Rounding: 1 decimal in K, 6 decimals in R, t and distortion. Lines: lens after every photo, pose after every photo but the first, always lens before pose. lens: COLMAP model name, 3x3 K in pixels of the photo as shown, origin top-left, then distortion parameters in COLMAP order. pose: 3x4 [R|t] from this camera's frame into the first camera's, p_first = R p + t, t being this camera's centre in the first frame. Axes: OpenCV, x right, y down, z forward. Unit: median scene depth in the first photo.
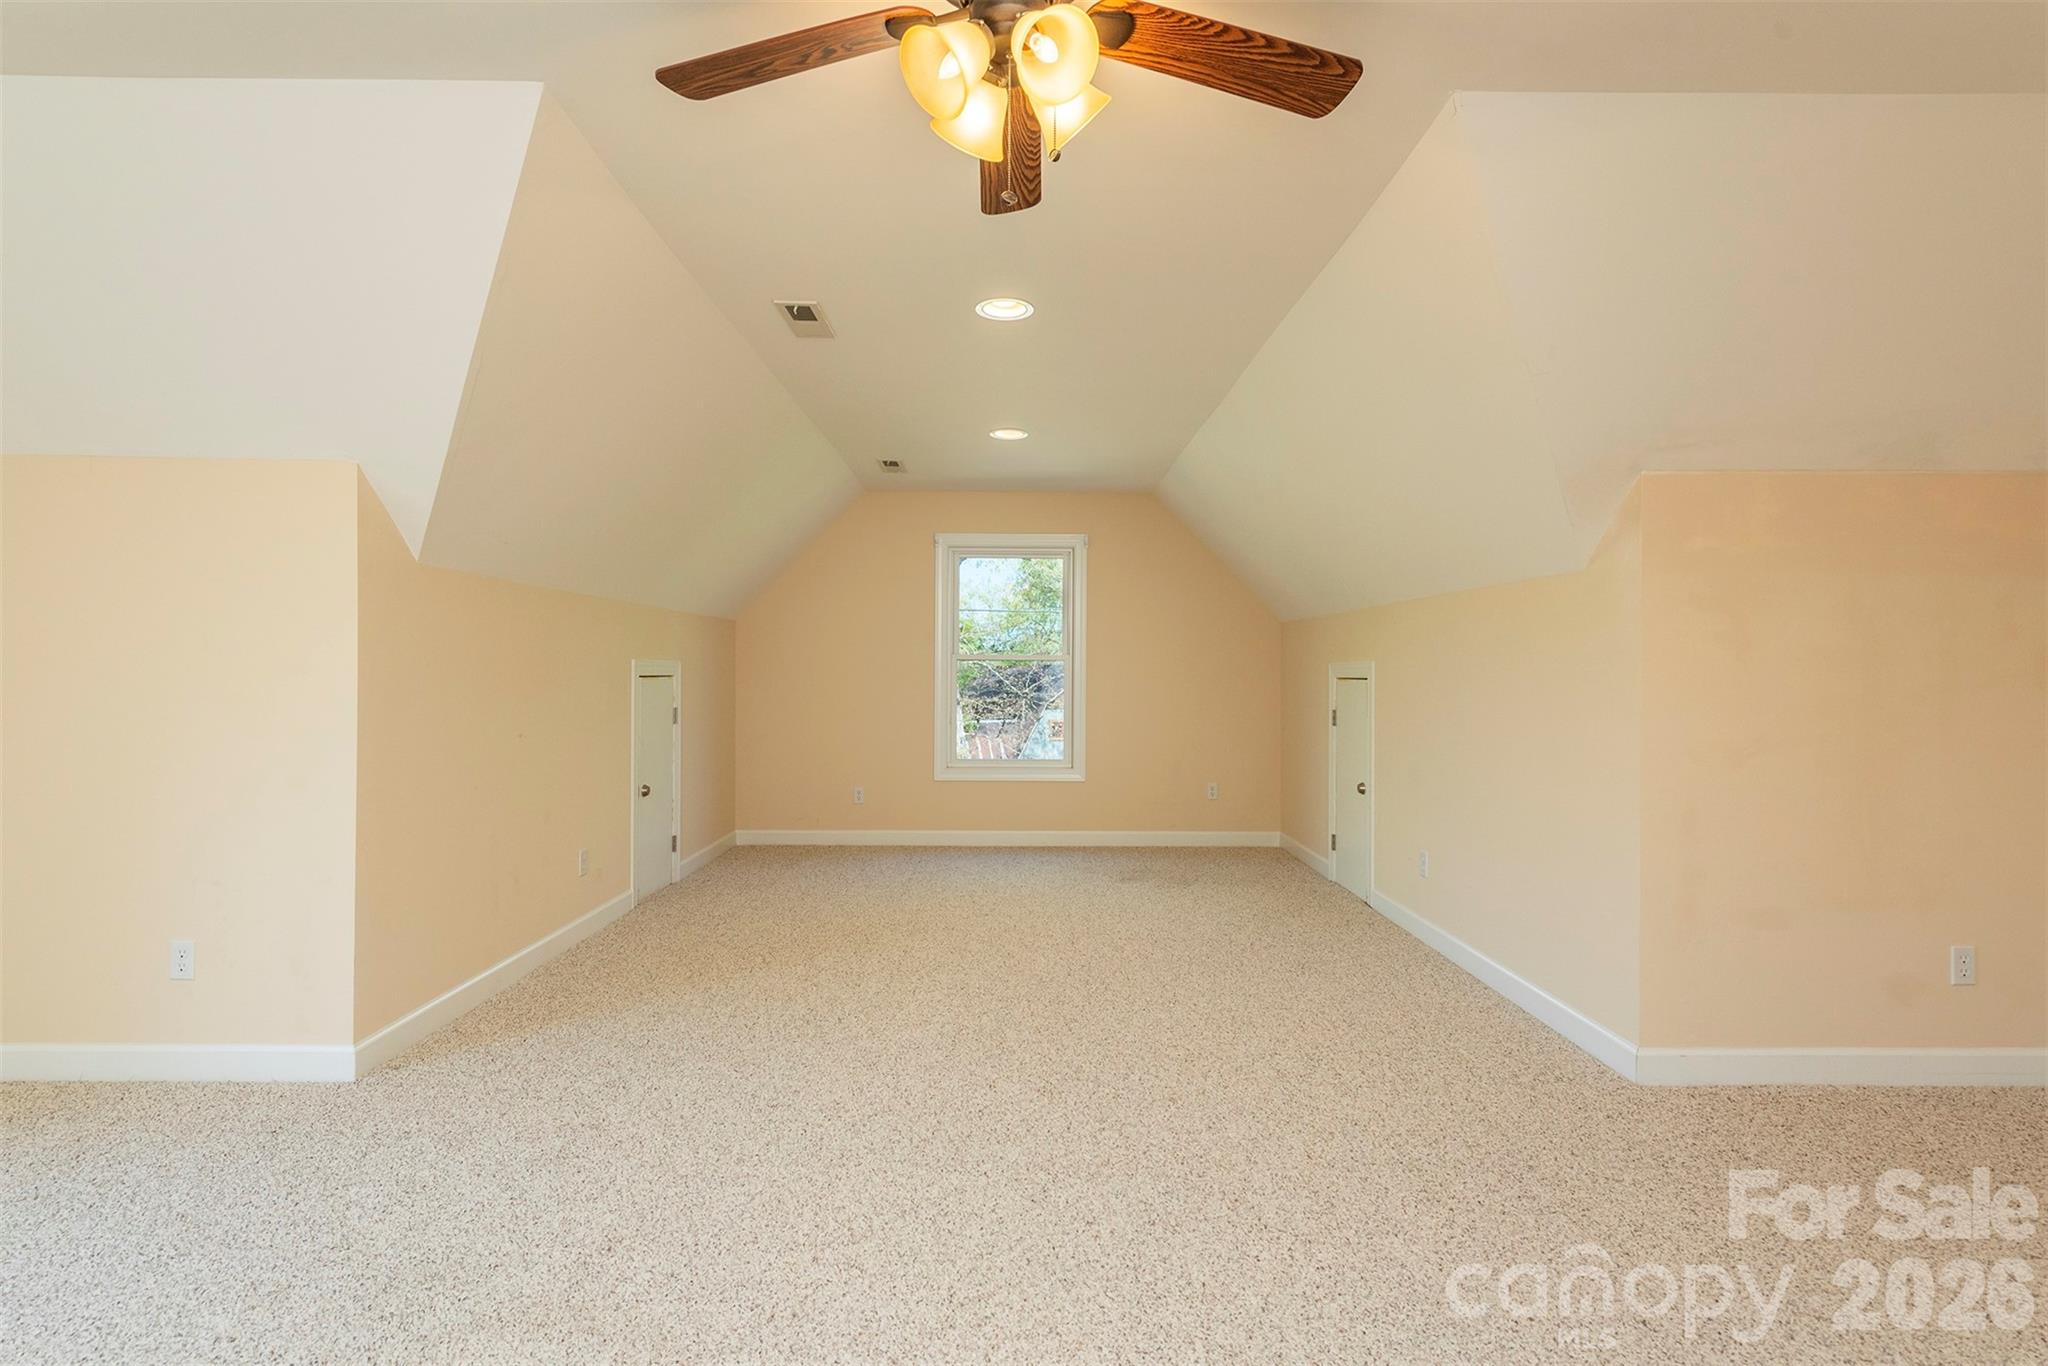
lens RADIAL K [[974.6, 0, 1018.5], [0, 974.6, 674.7], [0, 0, 1]] dist [0.029226, -0.021784]
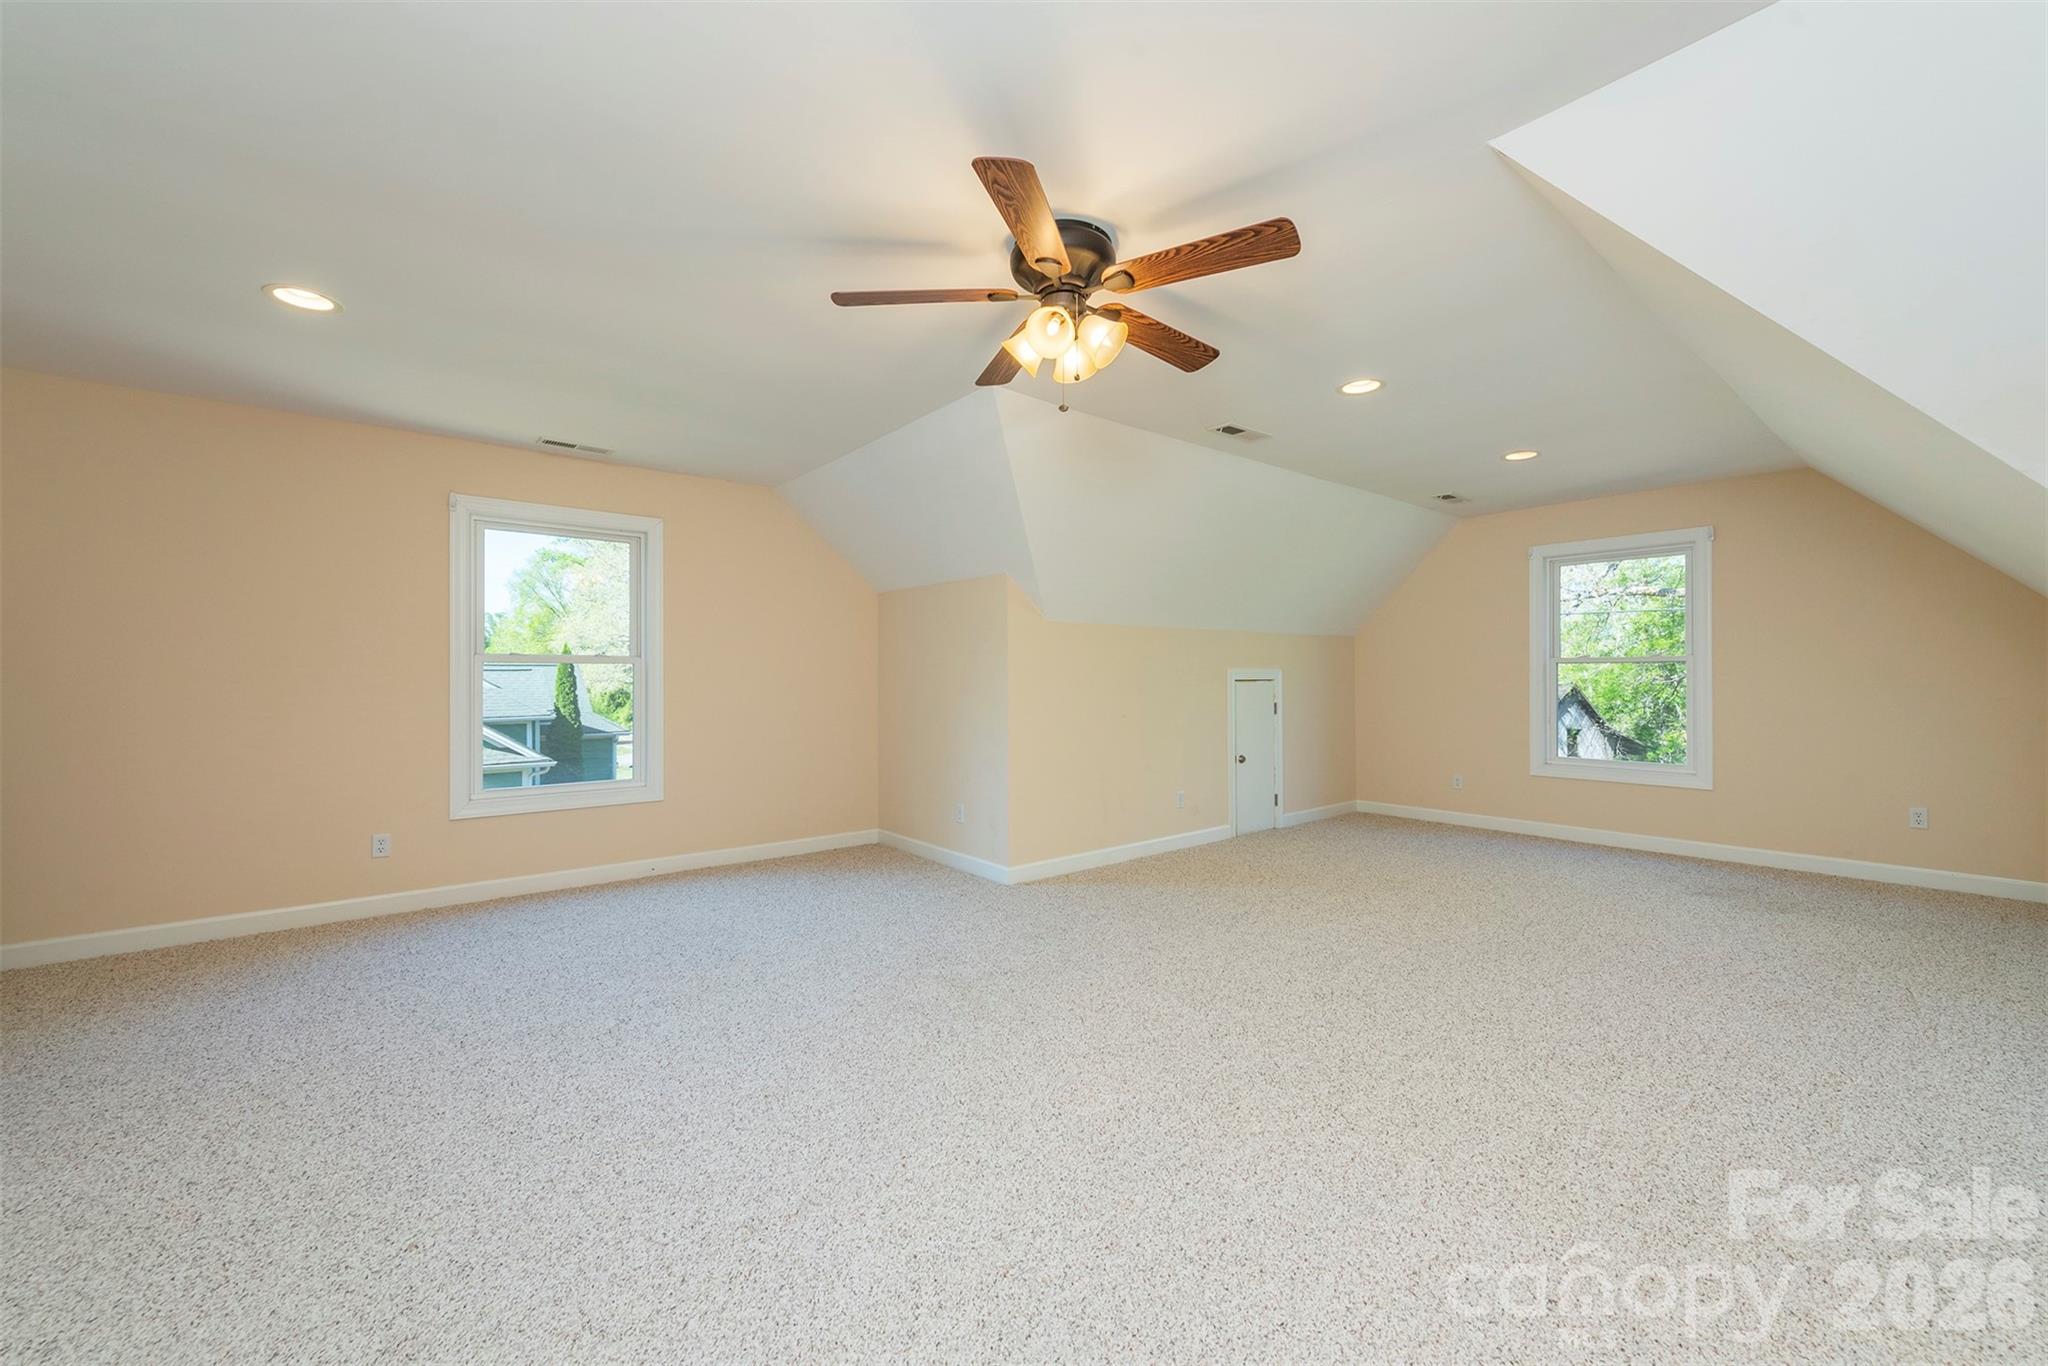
lens RADIAL K [[794.3, 0, 1034.0], [0, 794.3, 677.5], [0, 0, 1]] dist [0.002023, 0.000052]
pose [[0.628322, -0.008401, -0.777908, 0.359957], [0.006785, 0.999963, -0.005318, 0.001808], [0.777924, -0.001937, 0.628355, 0.021247]]
